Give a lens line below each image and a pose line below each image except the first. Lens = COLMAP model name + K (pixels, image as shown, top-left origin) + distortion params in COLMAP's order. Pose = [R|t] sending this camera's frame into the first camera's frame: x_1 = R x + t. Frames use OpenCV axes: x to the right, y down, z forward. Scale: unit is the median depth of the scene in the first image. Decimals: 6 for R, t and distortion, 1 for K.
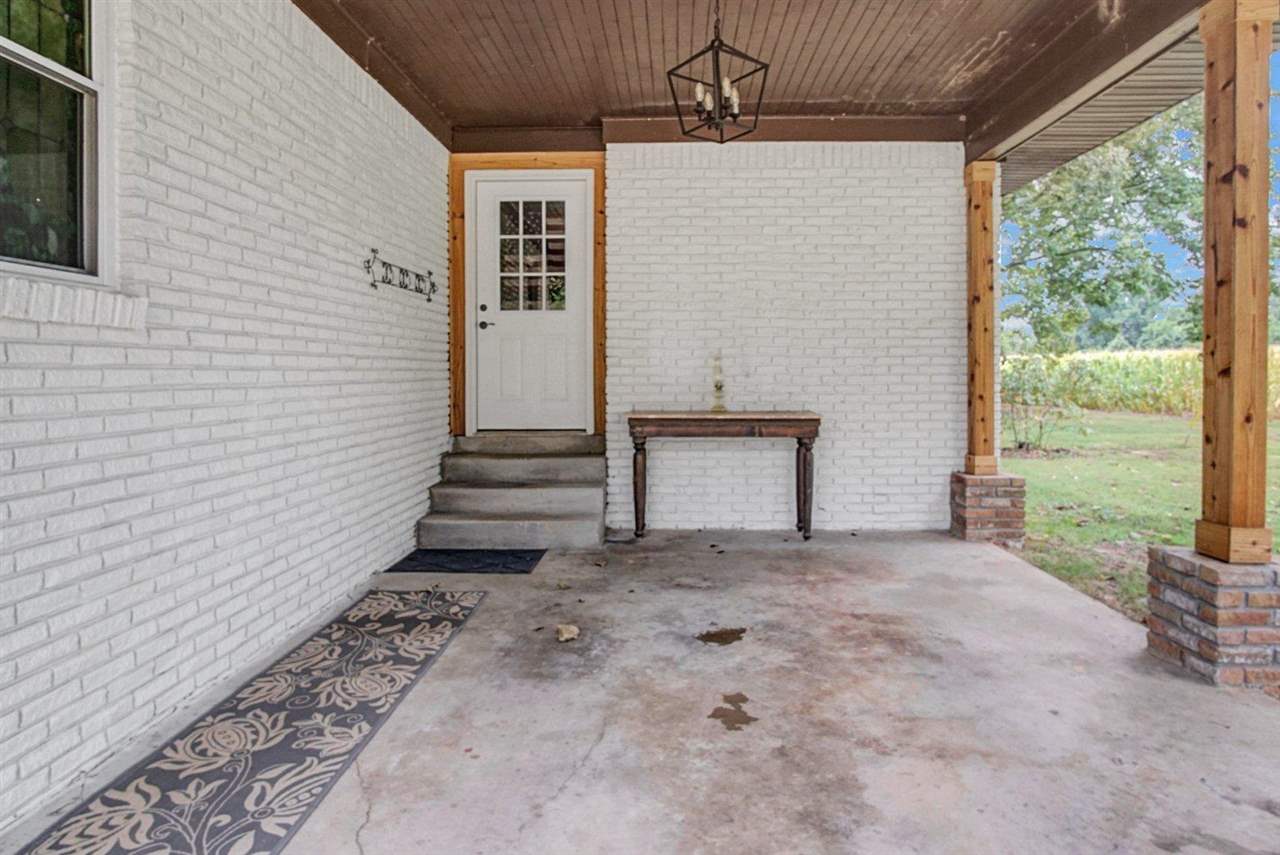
lens RADIAL K [[704.3, 0, 656.5], [0, 704.3, 372.6], [0, 0, 1]] dist [-0.025347, 0.000097]
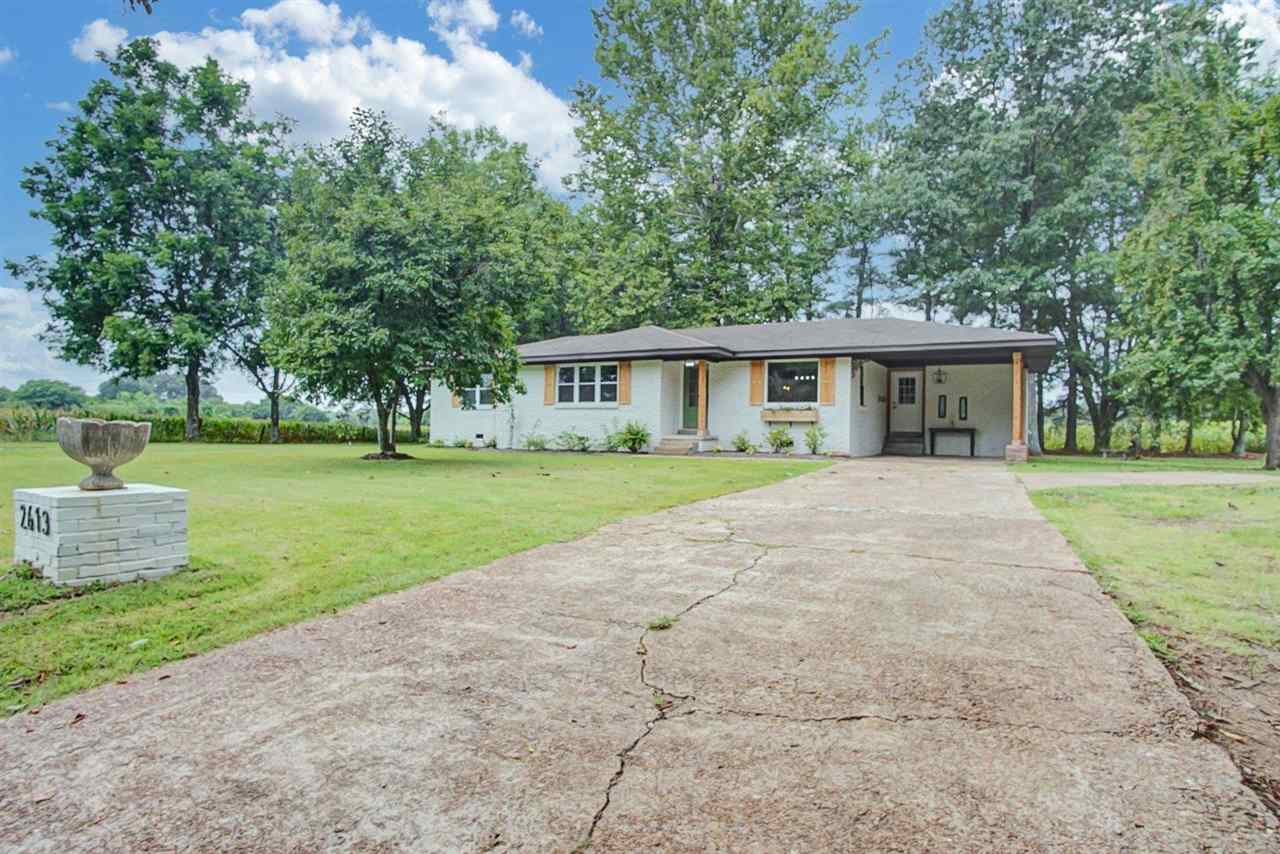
lens RADIAL K [[771.7, 0, 640.0], [0, 771.7, 427.0], [0, 0, 1]] dist [0.002307, 0.000580]
pose [[0.895702, 0.010379, -0.444534, 0.468395], [-0.015683, 0.999843, -0.008254, 0.118603], [0.444378, 0.014365, 0.895724, -4.010607]]
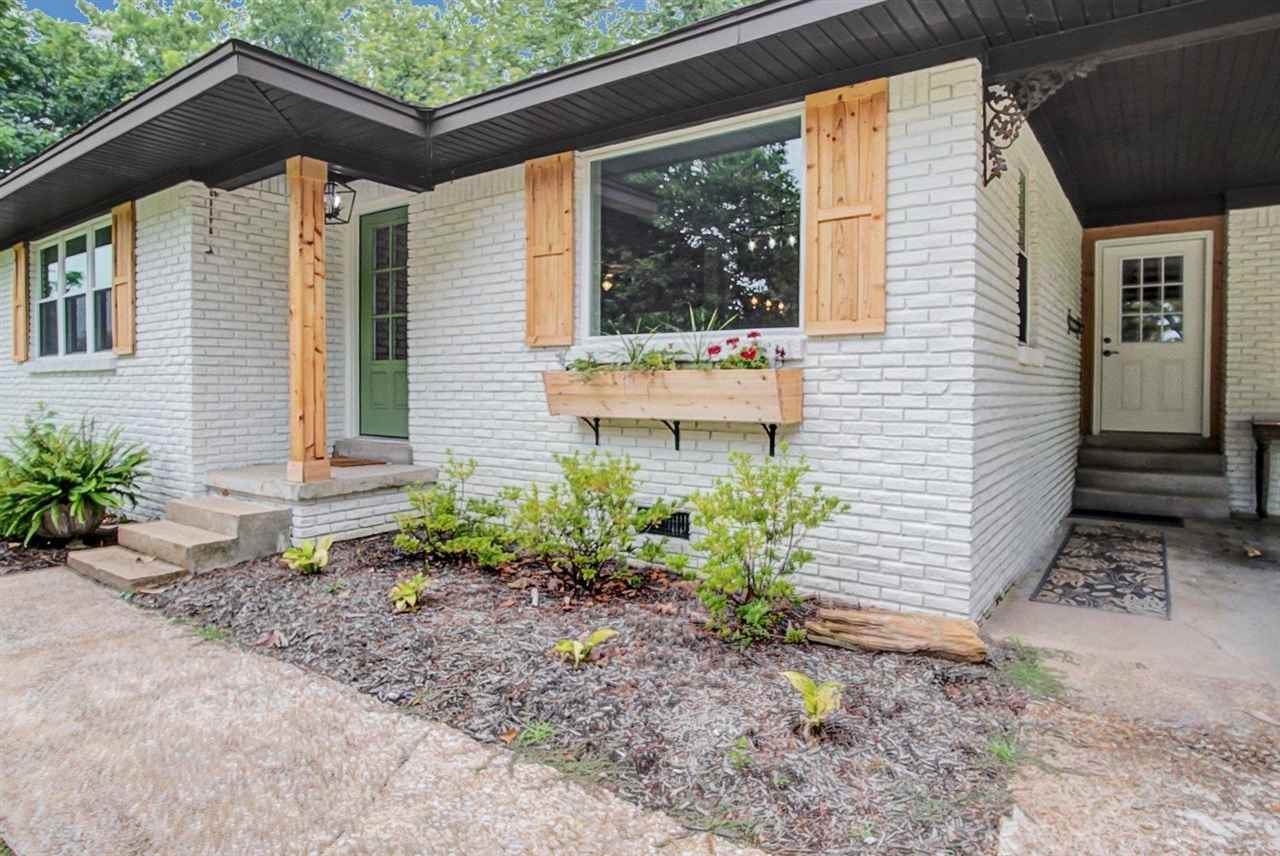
lens RADIAL K [[709.2, 0, 661.6], [0, 709.2, 397.2], [0, 0, 1]] dist [-0.025434, 0.000743]
pose [[0.832919, 0.010581, -0.553294, -0.220394], [-0.004551, 0.999914, 0.012271, 0.004096], [0.553377, -0.007703, 0.832895, -0.616247]]
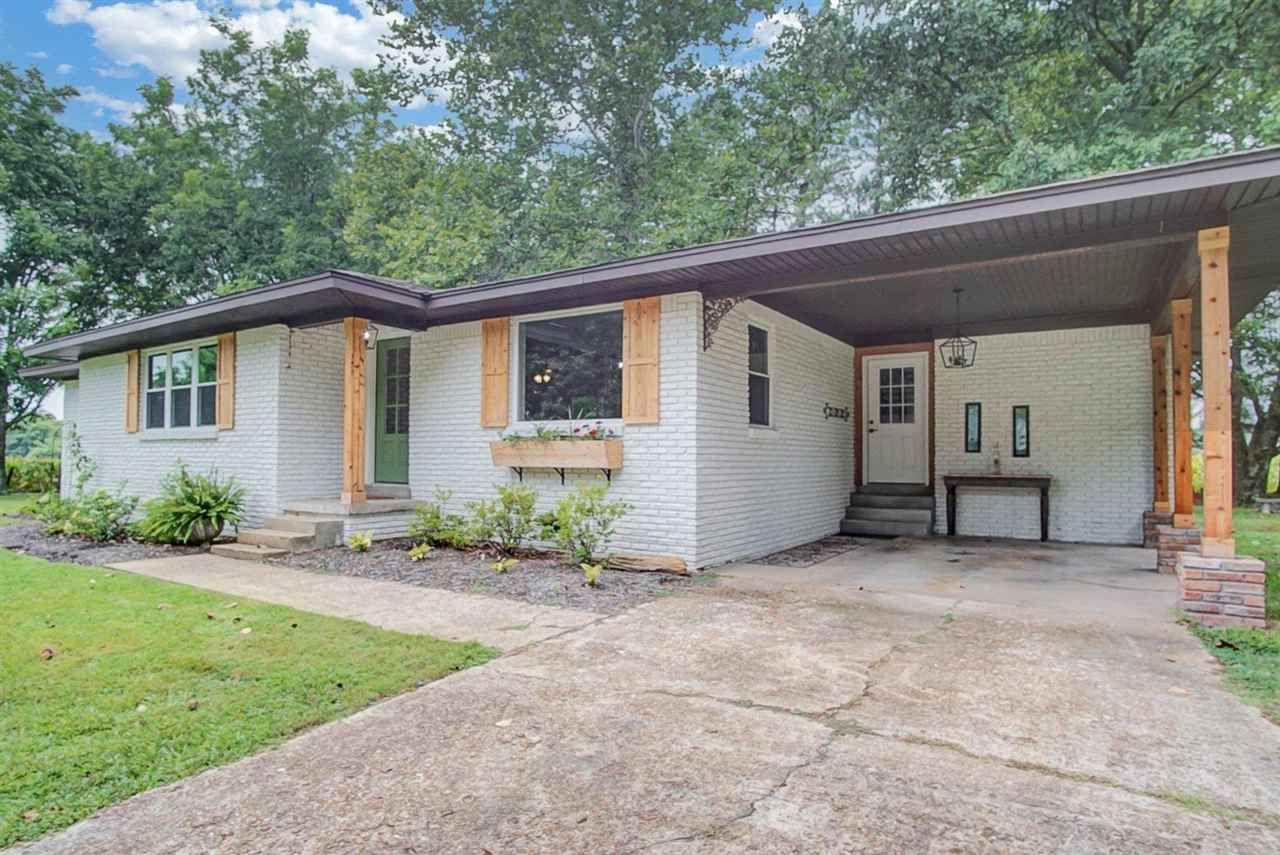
lens RADIAL K [[680.6, 0, 631.9], [0, 680.6, 448.3], [0, 0, 1]] dist [-0.025753, 0.000684]
pose [[0.841718, -0.000232, -0.539917, 0.236698], [-0.009056, 0.999853, -0.014548, 0.017947], [0.539841, 0.017135, 0.841592, -1.052716]]
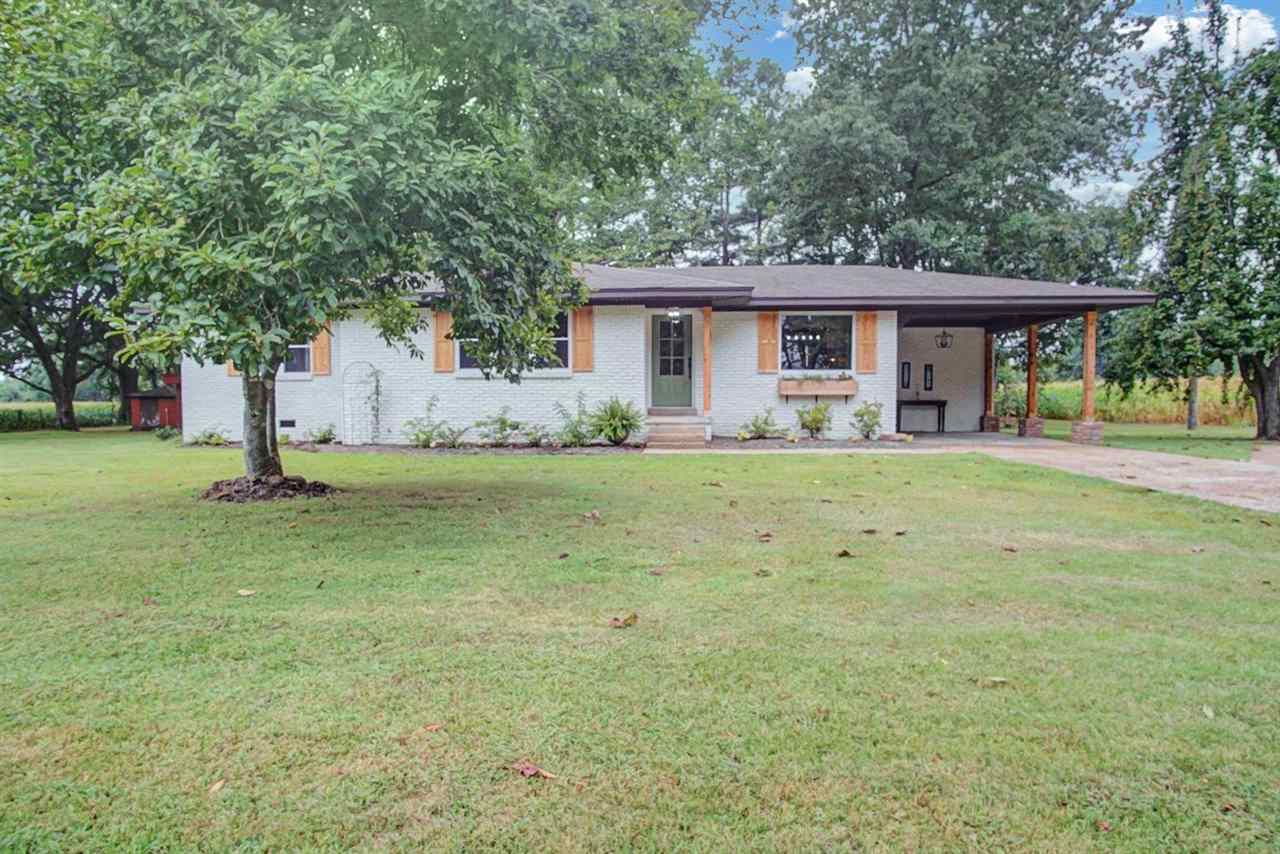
lens RADIAL K [[734.8, 0, 641.1], [0, 734.8, 397.6], [0, 0, 1]] dist [-0.002024, -0.000206]
pose [[0.999957, 0.002624, -0.008895, -1.318834], [-0.002661, 0.999988, -0.004133, 0.063512], [0.008884, 0.004156, 0.999952, -2.861012]]
